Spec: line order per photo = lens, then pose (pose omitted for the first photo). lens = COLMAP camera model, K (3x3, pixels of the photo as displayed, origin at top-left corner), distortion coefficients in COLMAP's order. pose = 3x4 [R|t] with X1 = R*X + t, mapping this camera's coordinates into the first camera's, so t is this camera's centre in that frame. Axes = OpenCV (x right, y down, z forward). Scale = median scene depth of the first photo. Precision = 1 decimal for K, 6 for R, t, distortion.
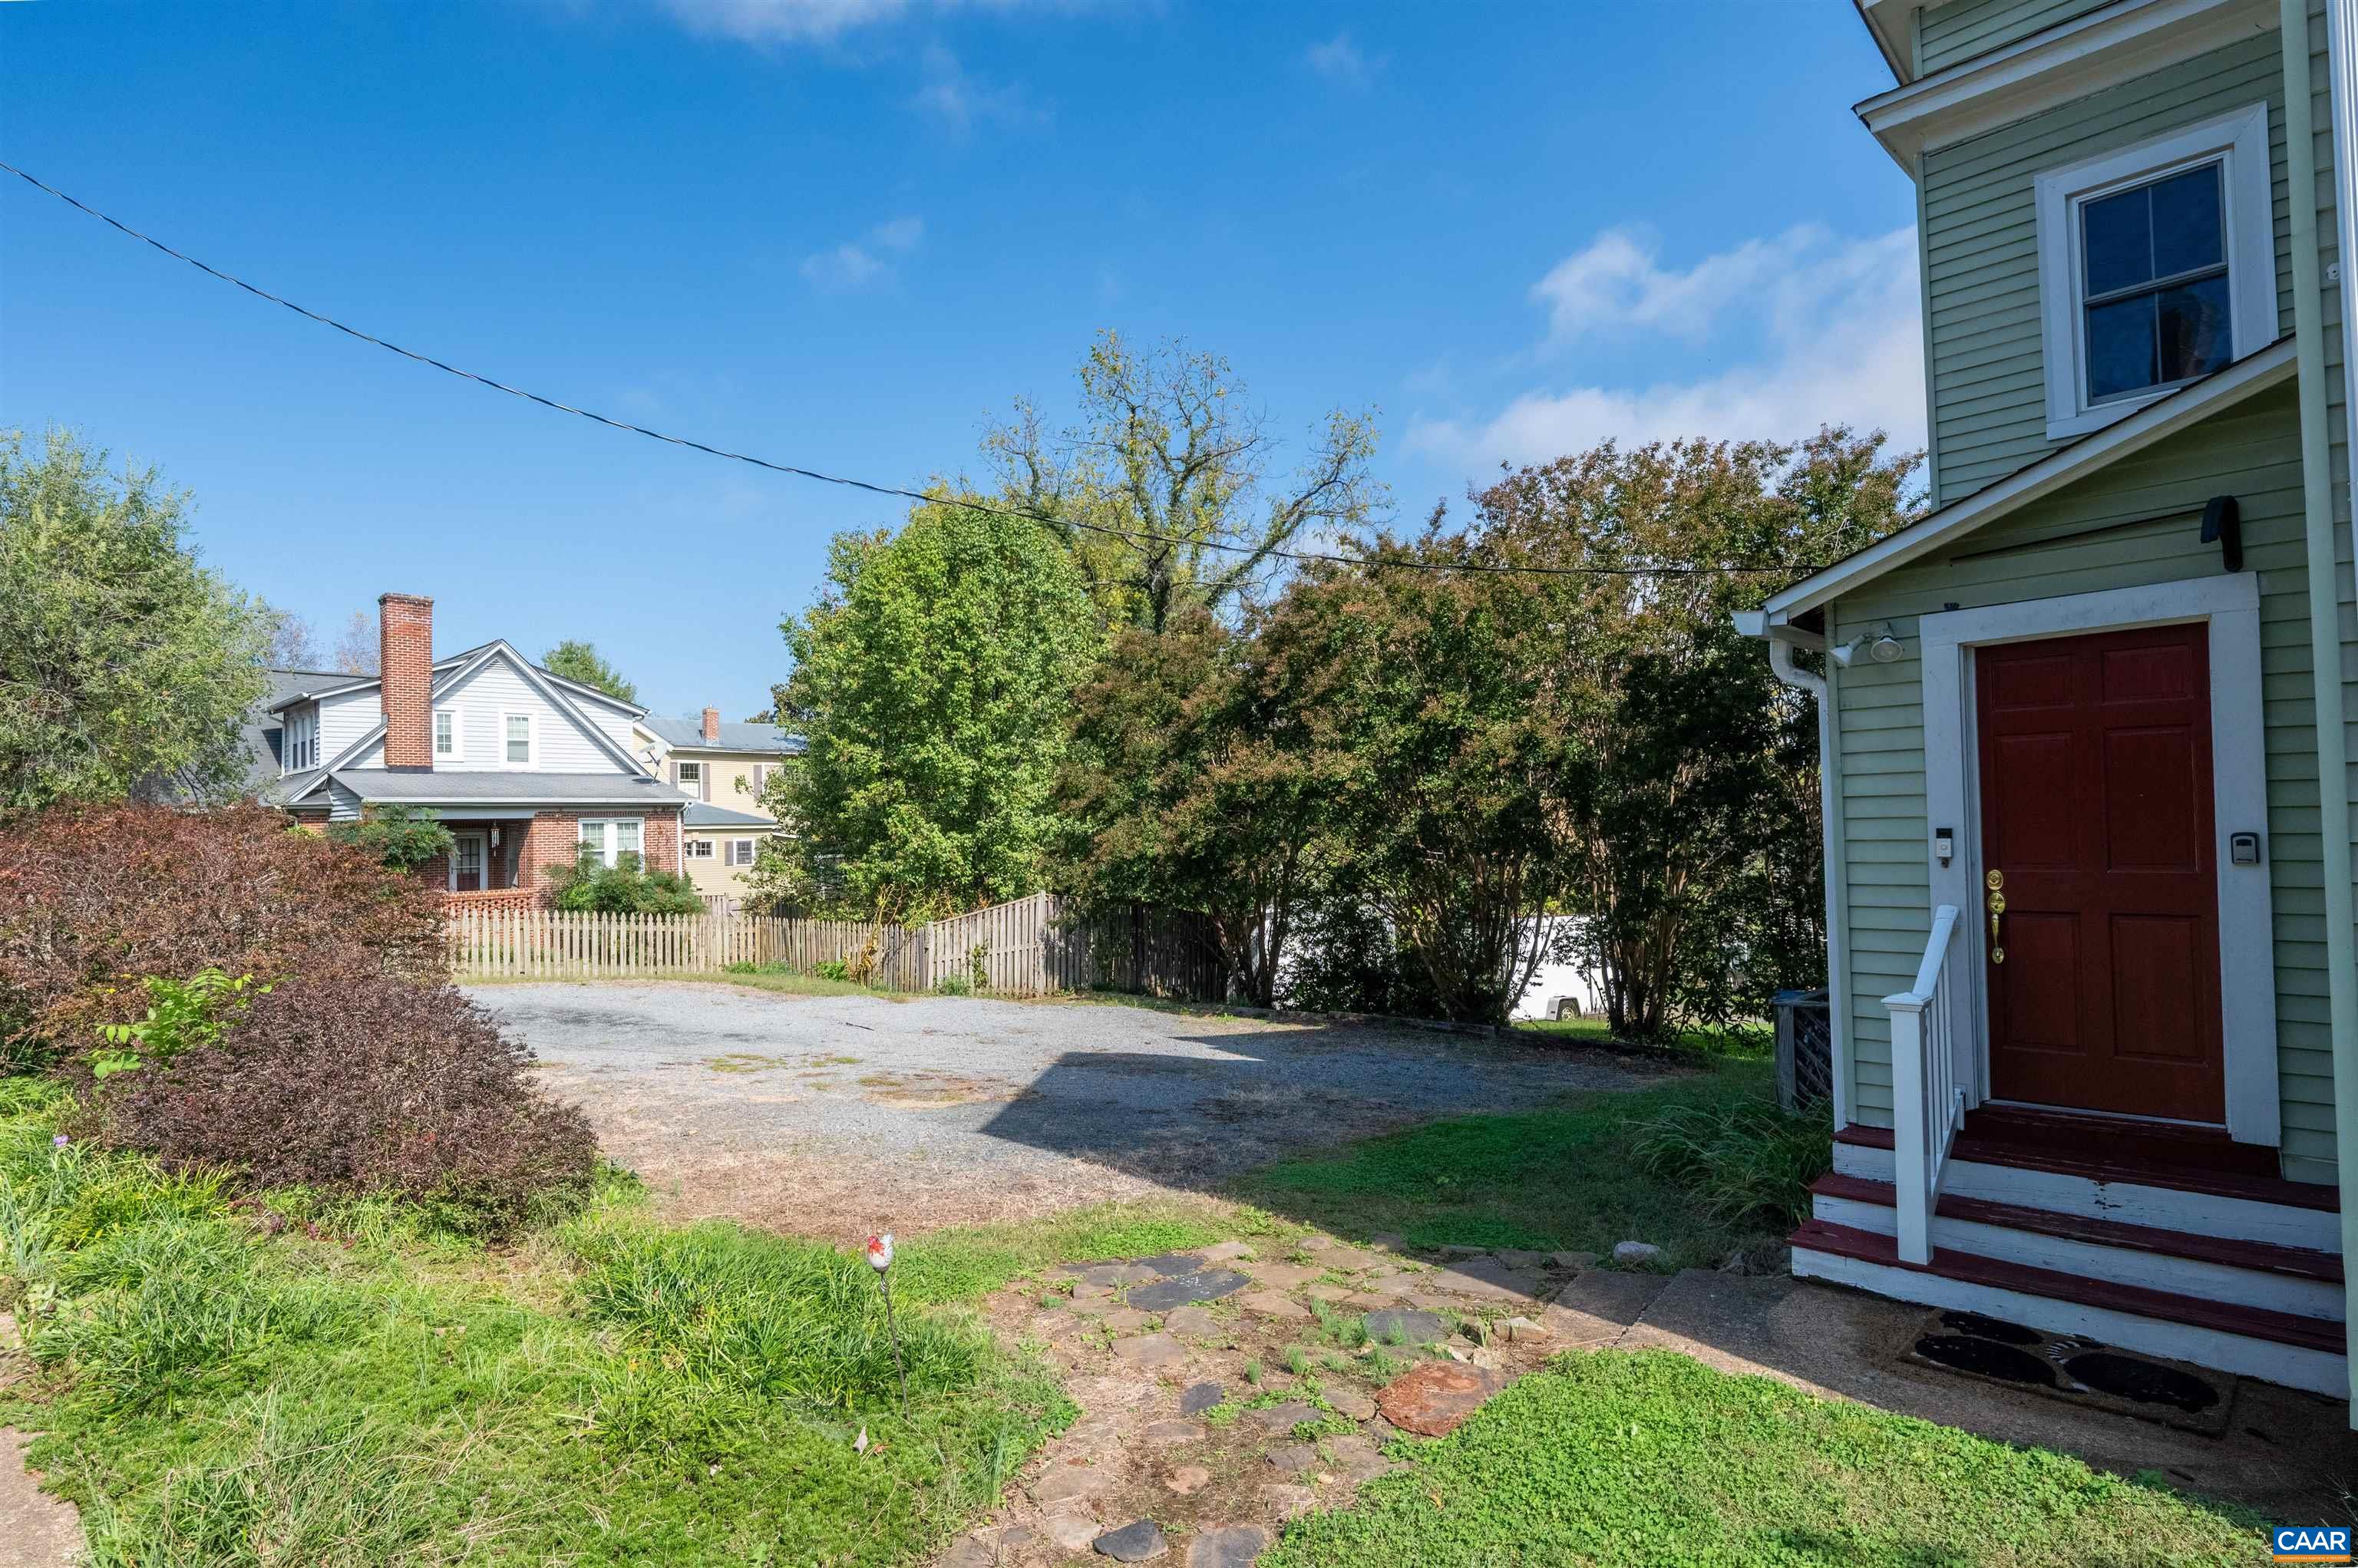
lens RADIAL K [[1203.0, 0, 1179.0], [0, 1203.0, 784.0], [0, 0, 1]] dist [0.000012, -0.000172]
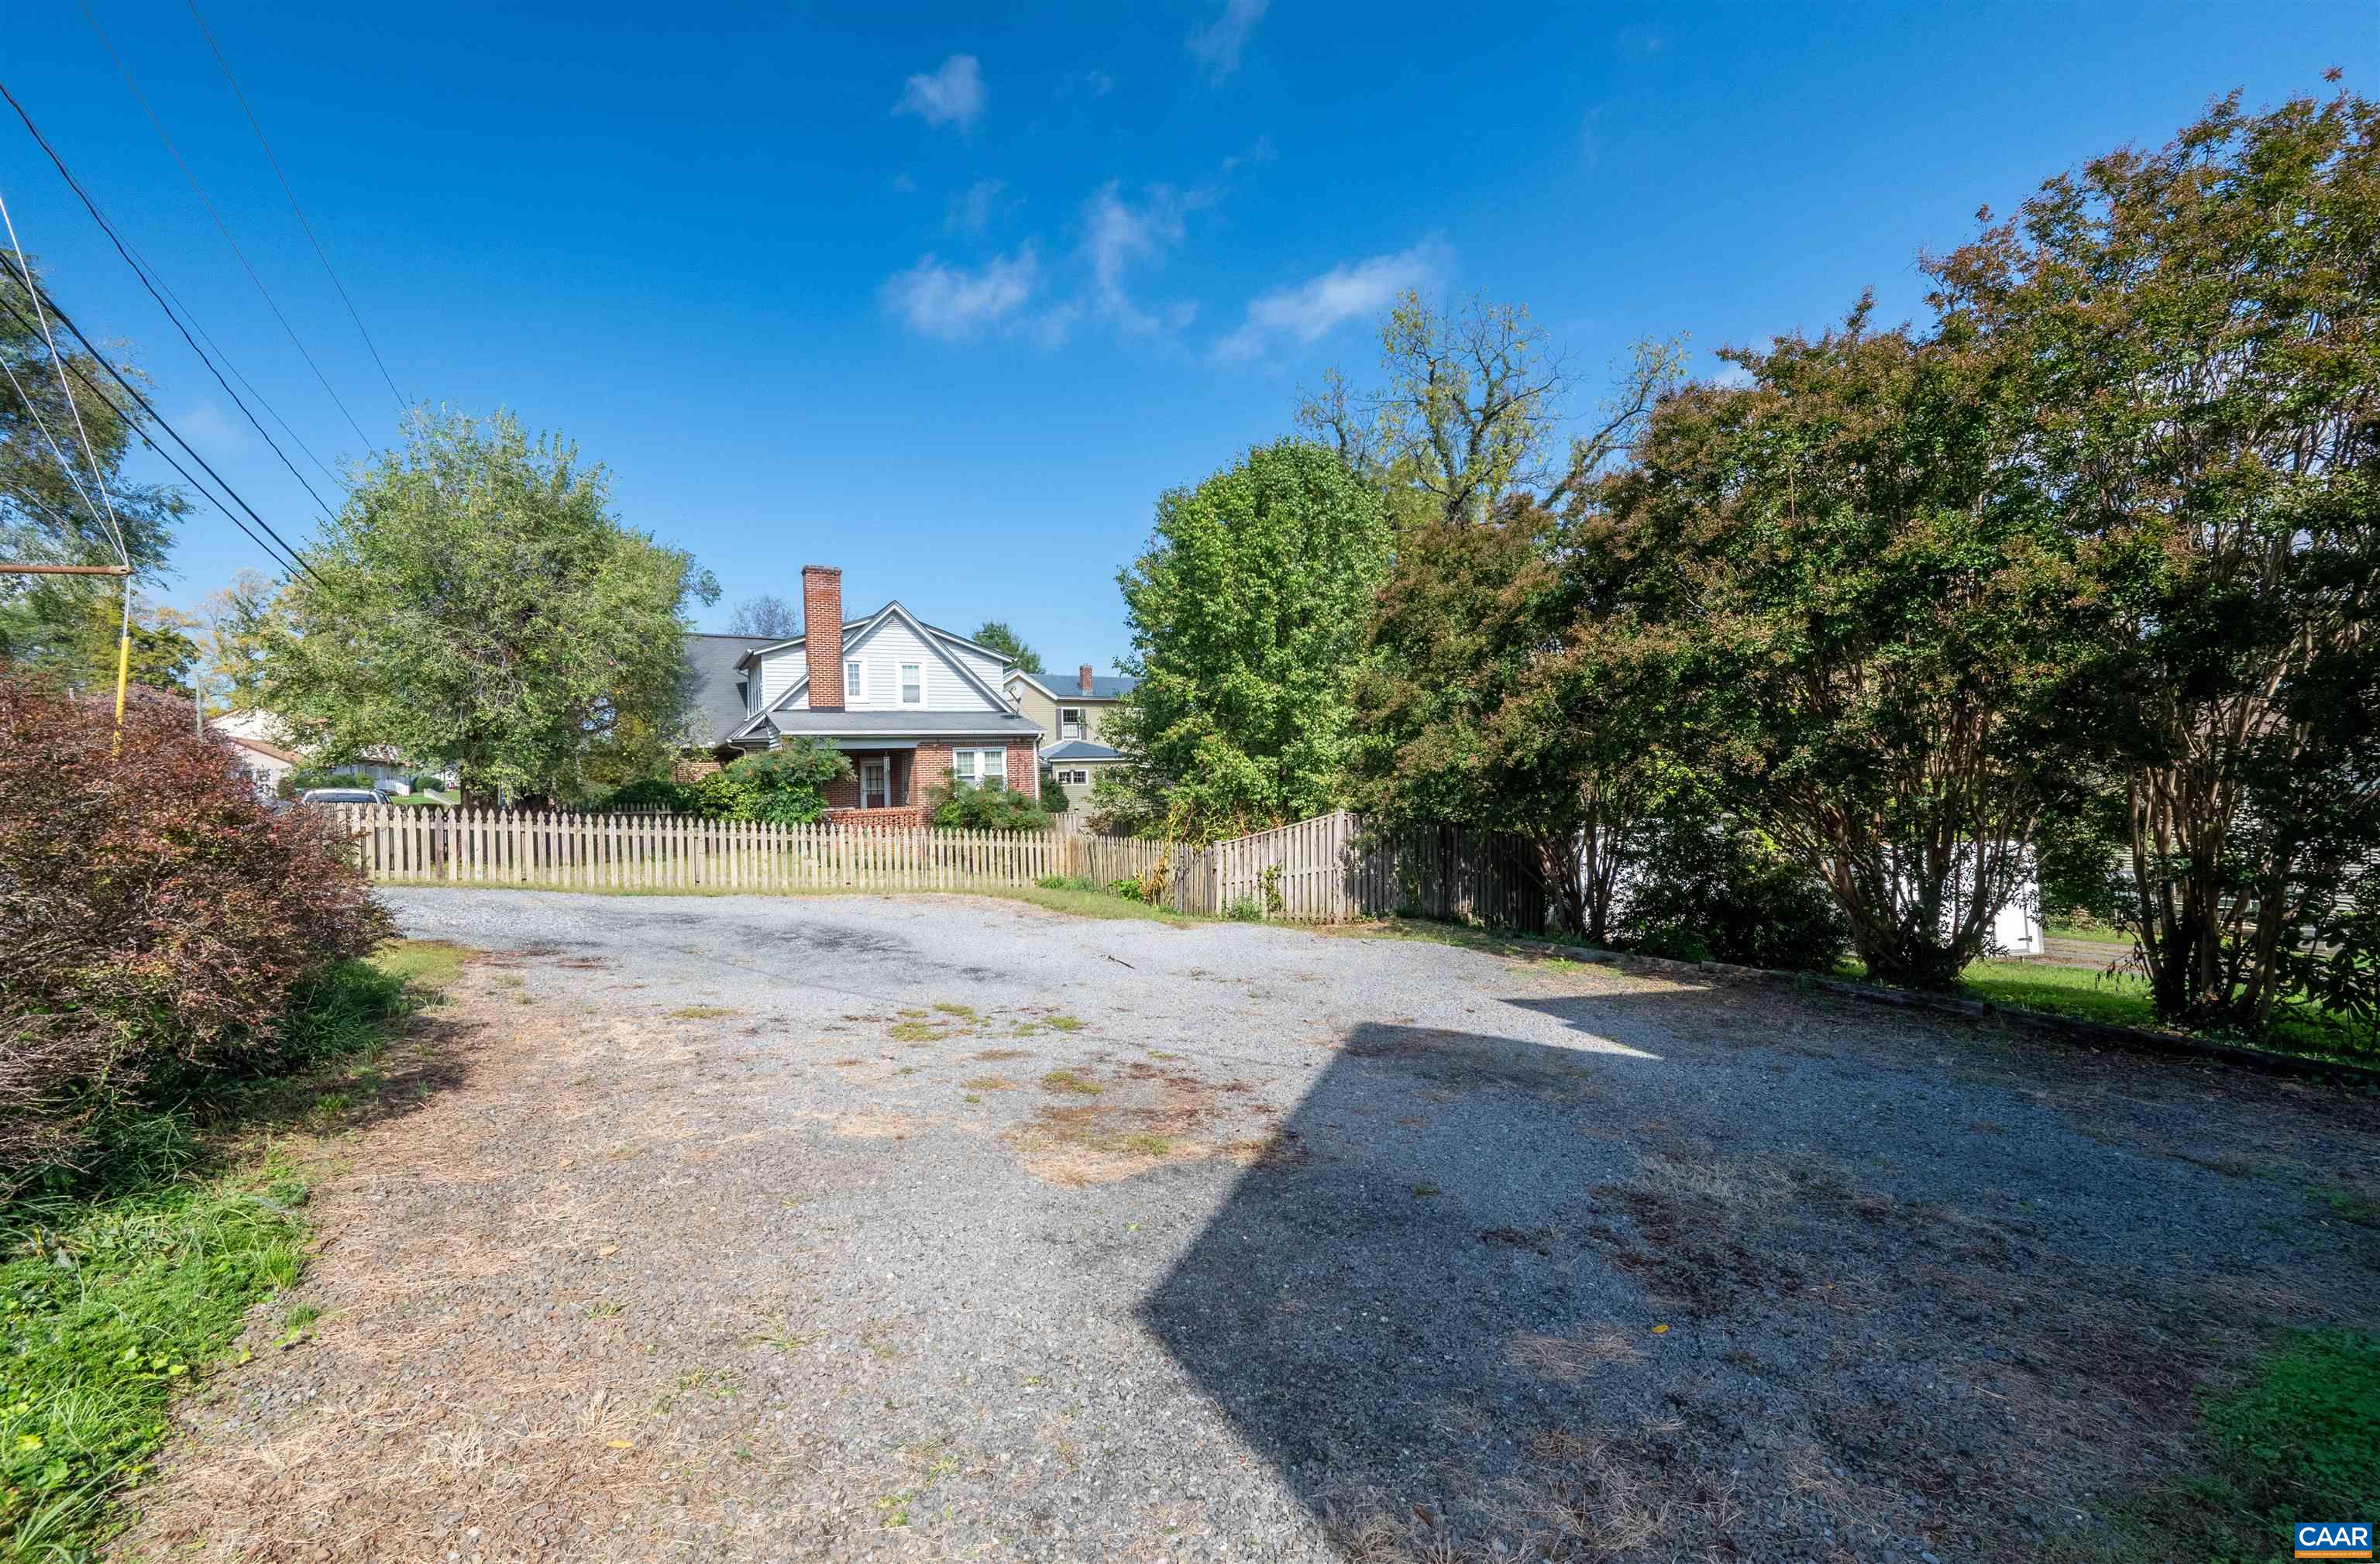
lens RADIAL K [[1002.2, 0, 1190.0], [0, 1002.2, 782.0], [0, 0, 1]] dist [0.007970, 0.000059]
pose [[0.962094, -0.003303, -0.272698, -0.008963], [0.019187, 0.998269, 0.055599, 0.014045], [0.272043, -0.058724, 0.960492, 0.140094]]
